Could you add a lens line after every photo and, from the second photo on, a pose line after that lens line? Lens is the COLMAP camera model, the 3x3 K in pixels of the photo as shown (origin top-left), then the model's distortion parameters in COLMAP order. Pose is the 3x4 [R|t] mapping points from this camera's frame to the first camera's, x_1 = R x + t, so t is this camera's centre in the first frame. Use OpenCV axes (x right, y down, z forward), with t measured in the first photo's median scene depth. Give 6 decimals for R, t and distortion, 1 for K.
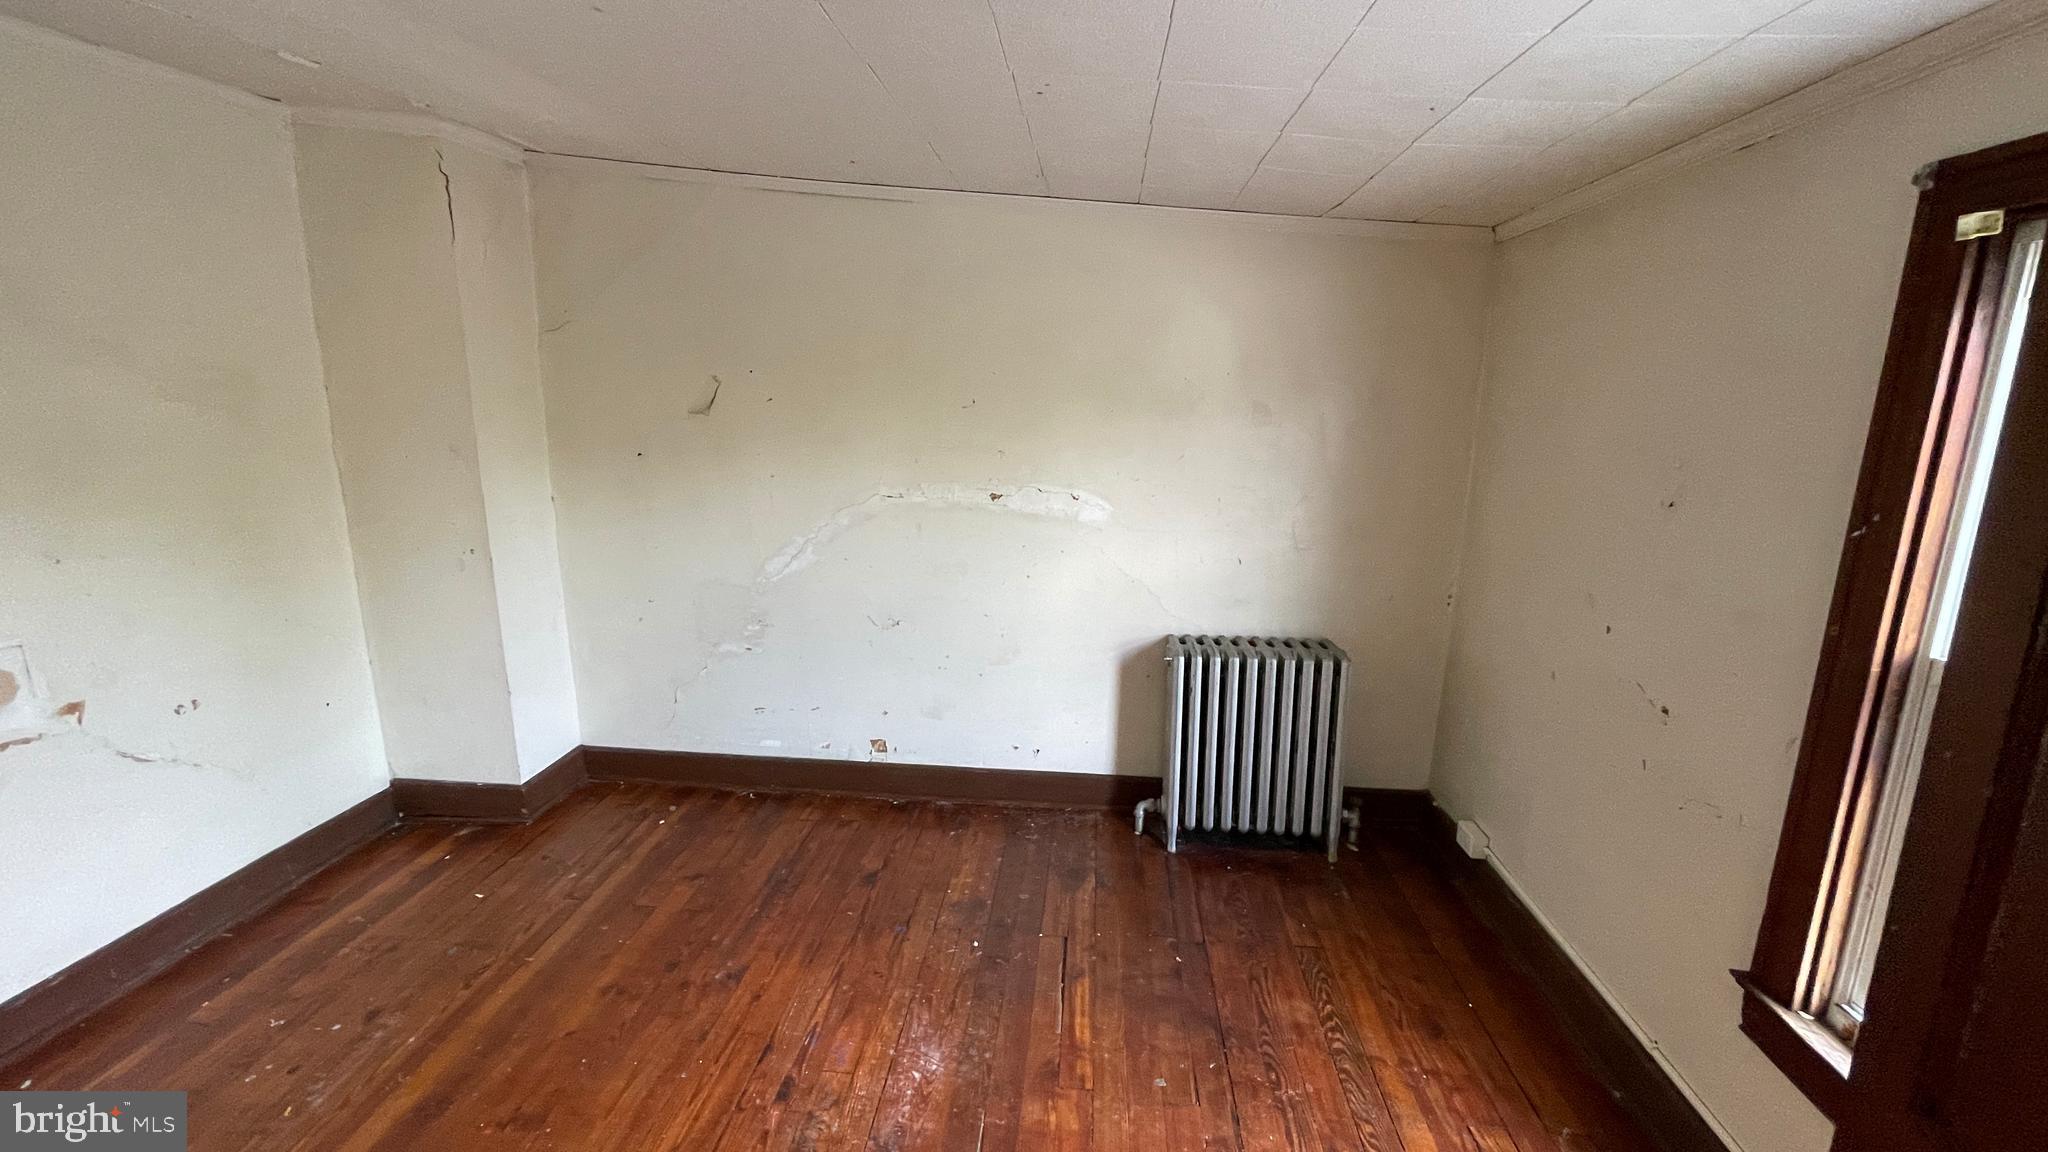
lens RADIAL K [[826.4, 0, 1021.0], [0, 826.4, 569.8], [0, 0, 1]] dist [-0.004407, 0.000326]
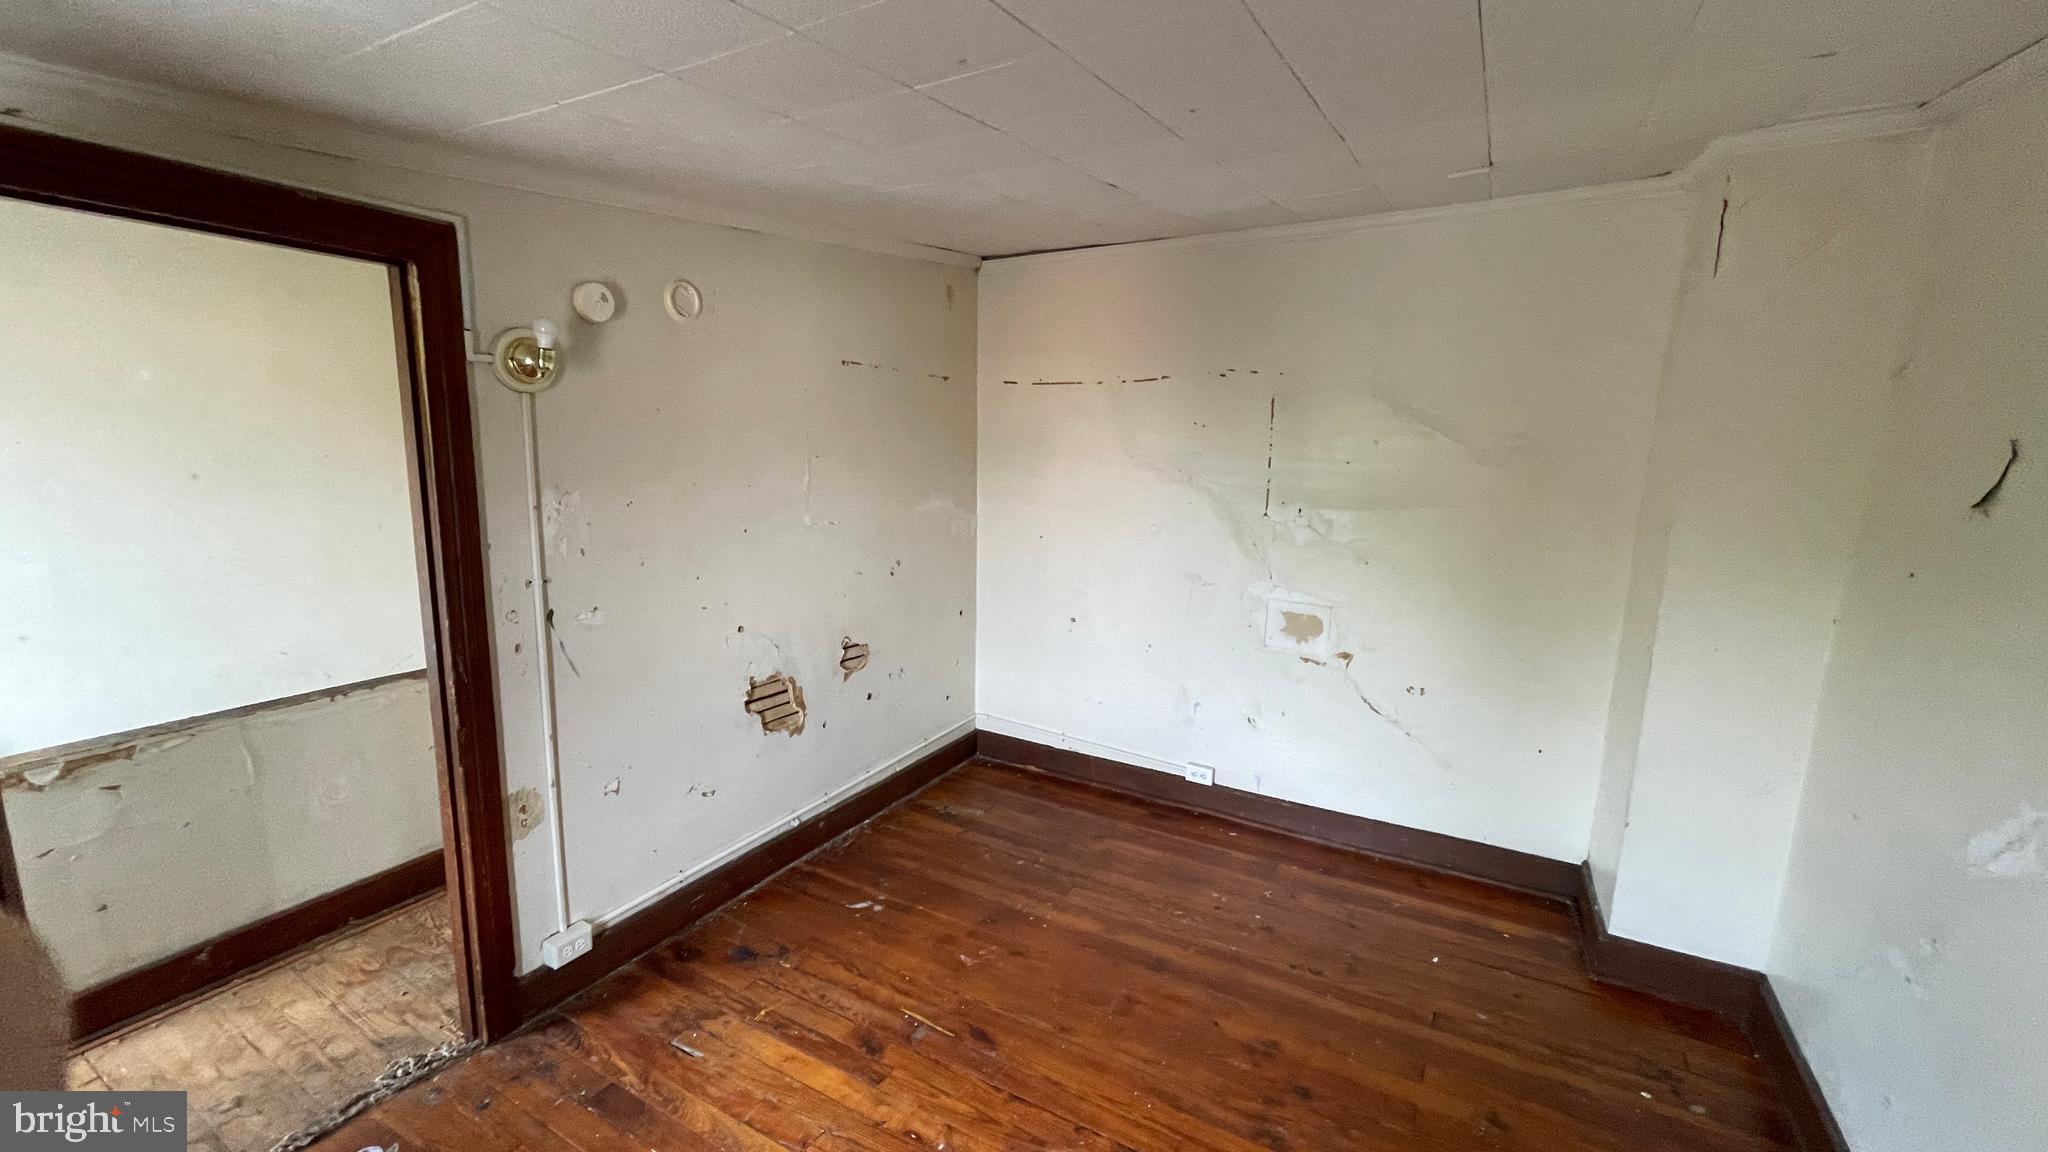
lens RADIAL K [[826.4, 0, 1021.3], [0, 826.4, 577.6], [0, 0, 1]] dist [-0.004407, 0.000326]
pose [[-0.411140, 0.136976, -0.901222, 0.382264], [-0.213375, 0.946720, 0.241233, -0.174071], [0.886248, 0.291478, -0.360007, 0.792583]]
